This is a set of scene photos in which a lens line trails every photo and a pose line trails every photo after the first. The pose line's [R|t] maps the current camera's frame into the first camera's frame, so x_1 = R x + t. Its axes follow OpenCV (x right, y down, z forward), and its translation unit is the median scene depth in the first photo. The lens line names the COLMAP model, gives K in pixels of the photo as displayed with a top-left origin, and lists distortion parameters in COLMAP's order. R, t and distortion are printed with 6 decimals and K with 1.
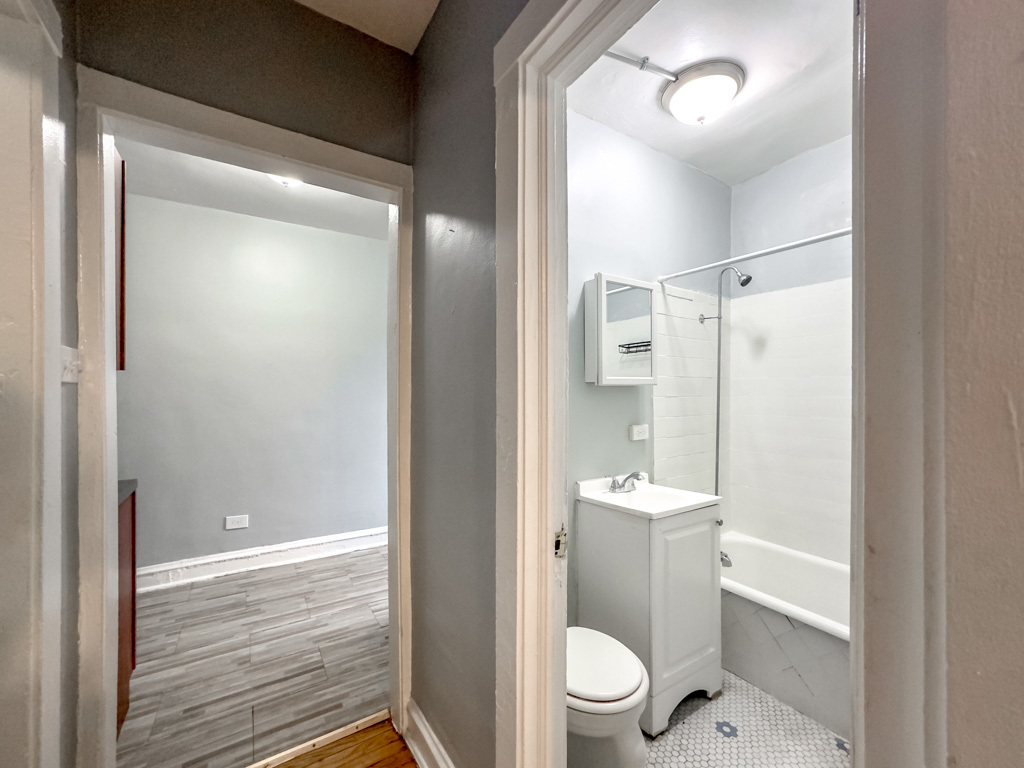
lens RADIAL K [[420.3, 0, 514.0], [0, 420.3, 391.0], [0, 0, 1]] dist [-0.034584, 0.015459]
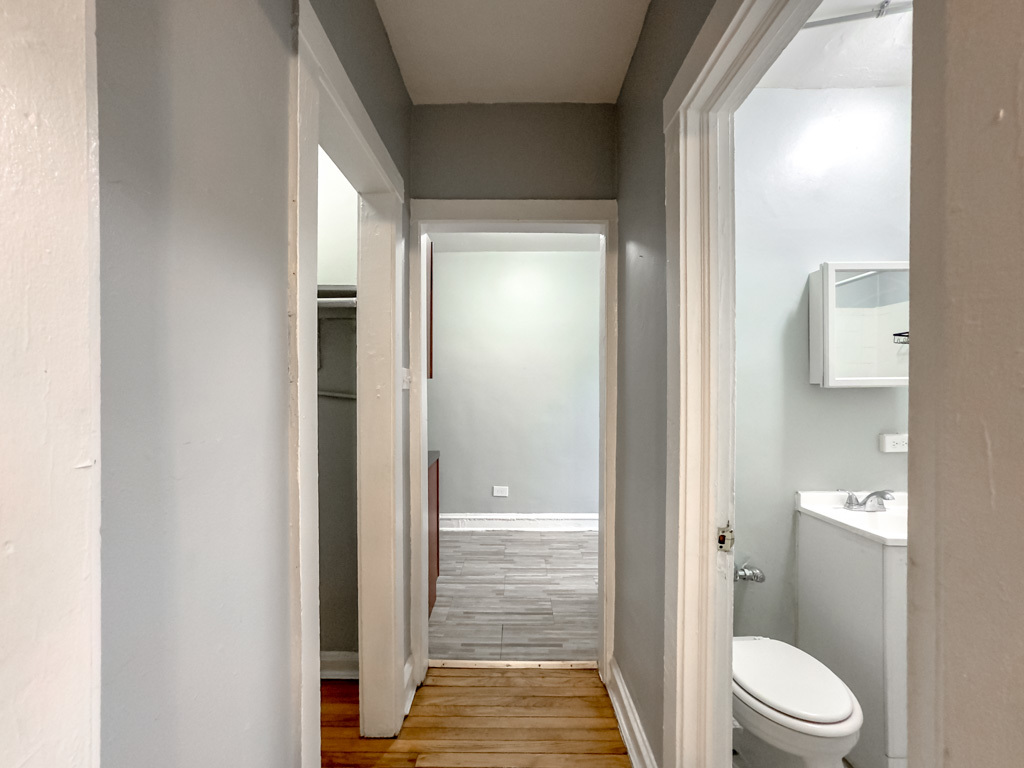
lens RADIAL K [[420.0, 0, 513.4], [0, 420.0, 384.4], [0, 0, 1]] dist [-0.046900, 0.026807]
pose [[0.834999, -0.003057, -0.550243, 0.117178], [0.000964, 0.999991, -0.004094, -0.015167], [0.550250, 0.002888, 0.834995, -0.095850]]
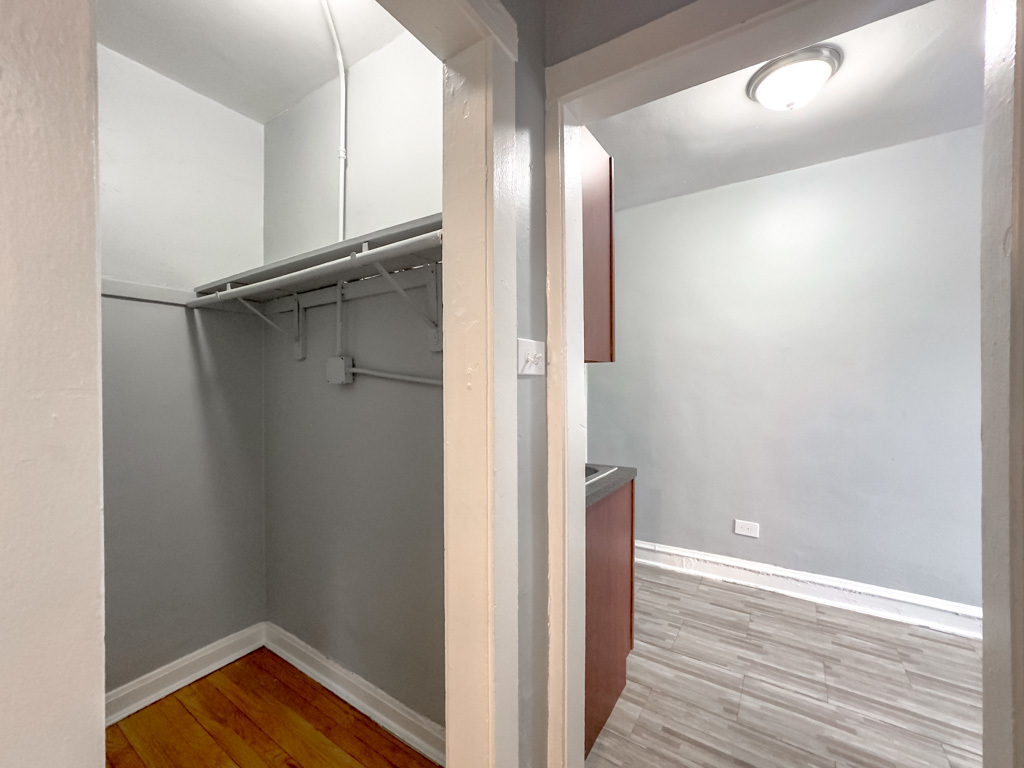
lens RADIAL K [[423.3, 0, 512.0], [0, 423.3, 384.0], [0, 0, 1]] dist [-0.032470, 0.015923]
pose [[0.397171, 0.002363, -0.917741, -0.061371], [0.005751, 0.999971, 0.005063, -0.001792], [0.917727, -0.007289, 0.397146, 0.253556]]
